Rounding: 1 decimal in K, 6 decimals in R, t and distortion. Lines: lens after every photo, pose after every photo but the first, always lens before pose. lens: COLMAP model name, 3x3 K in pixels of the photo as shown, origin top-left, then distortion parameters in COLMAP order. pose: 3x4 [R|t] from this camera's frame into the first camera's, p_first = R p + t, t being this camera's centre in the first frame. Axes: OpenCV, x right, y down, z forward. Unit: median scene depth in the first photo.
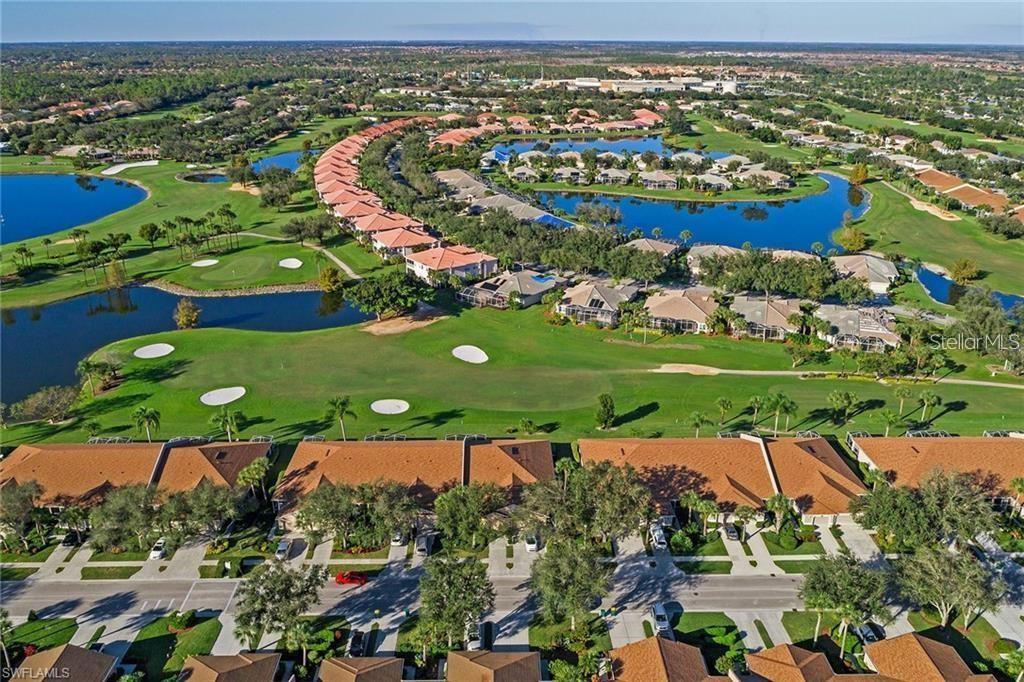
lens RADIAL K [[818.7, 0, 512.0], [0, 818.7, 343.1], [0, 0, 1]] dist [-0.015762, 0.012030]
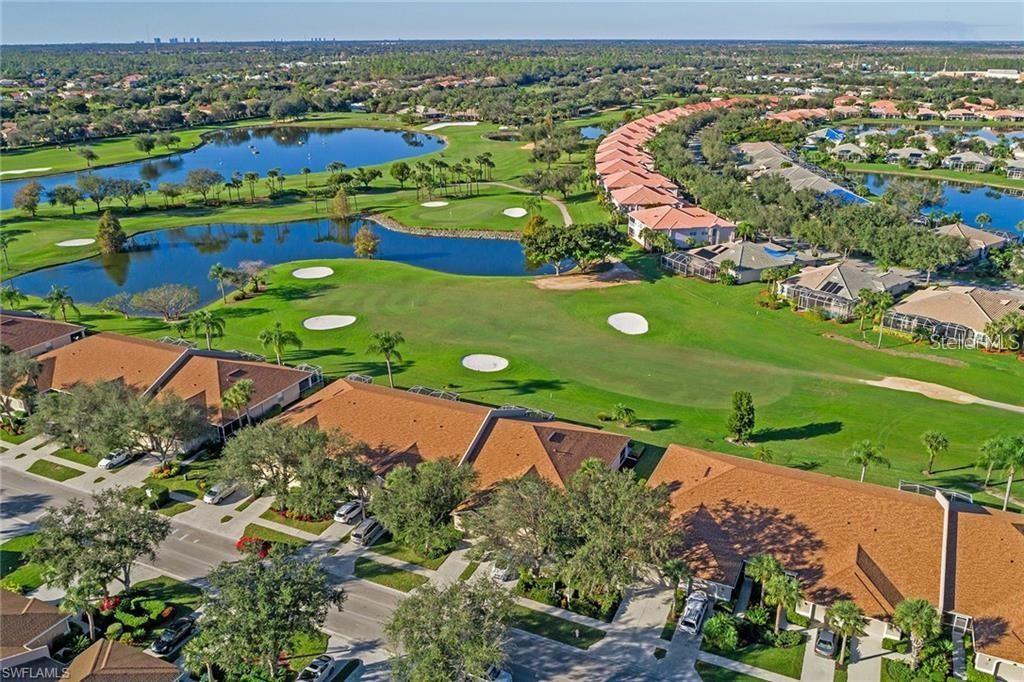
lens RADIAL K [[818.7, 0, 512.0], [0, 818.7, 338.5], [0, 0, 1]] dist [-0.015762, 0.012030]
pose [[0.897108, 0.151261, -0.415111, 0.156300], [-0.153705, 0.987727, 0.027738, 0.020777], [0.414212, 0.038921, 0.909348, 0.210438]]
